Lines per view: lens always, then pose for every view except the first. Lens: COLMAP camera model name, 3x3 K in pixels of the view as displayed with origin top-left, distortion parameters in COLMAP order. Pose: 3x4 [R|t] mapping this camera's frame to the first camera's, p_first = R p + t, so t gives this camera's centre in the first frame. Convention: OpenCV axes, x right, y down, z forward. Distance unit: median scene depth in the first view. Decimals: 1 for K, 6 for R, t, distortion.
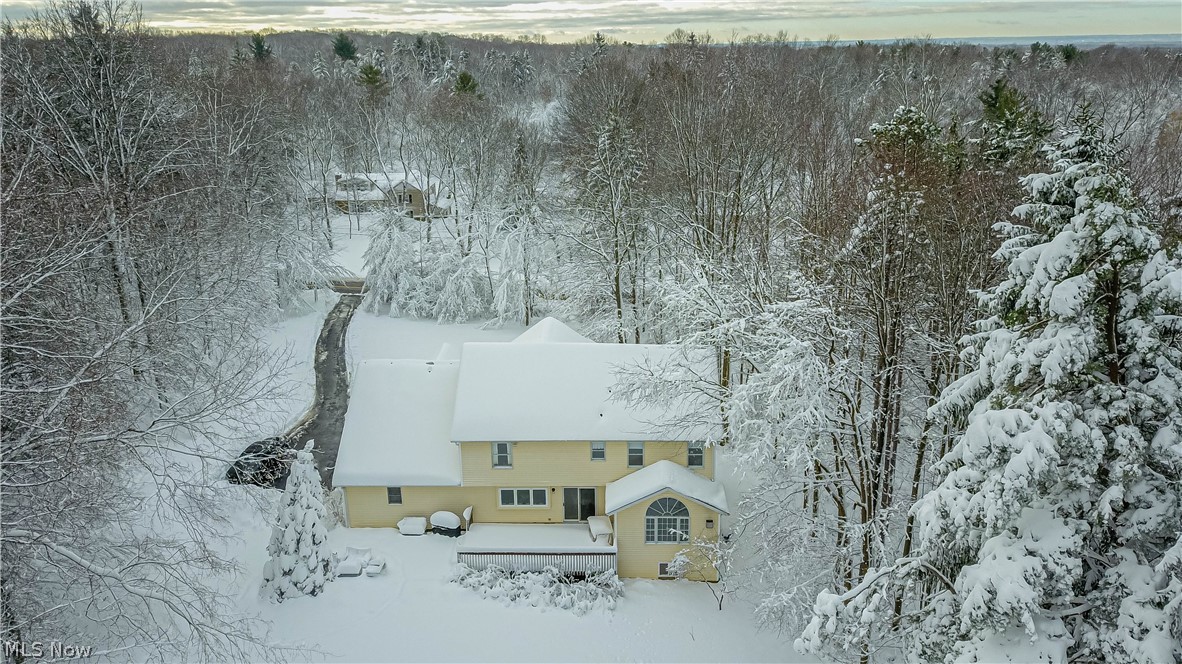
lens RADIAL K [[897.8, 0, 611.9], [0, 897.8, 335.8], [0, 0, 1]] dist [0.006843, 0.000182]
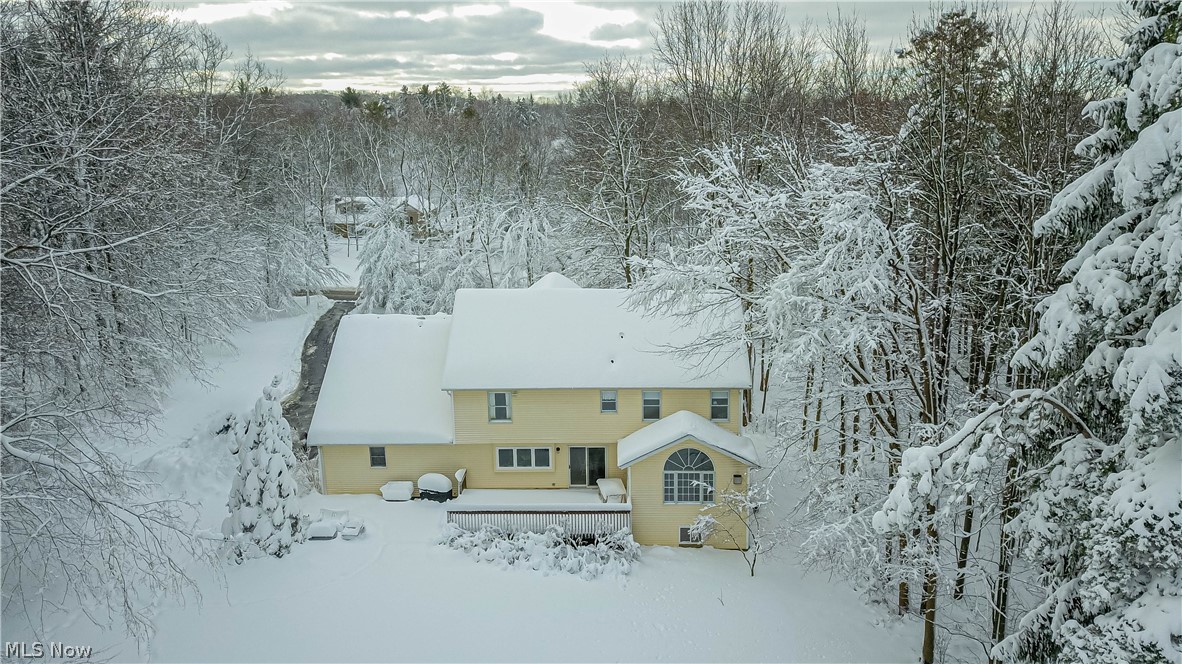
lens RADIAL K [[897.8, 0, 611.9], [0, 897.8, 335.8], [0, 0, 1]] dist [0.006843, 0.000182]
pose [[0.999986, -0.003164, -0.004320, -0.008657], [0.002857, 0.997594, -0.069264, 0.130038], [0.004529, 0.069251, 0.997589, 0.122213]]
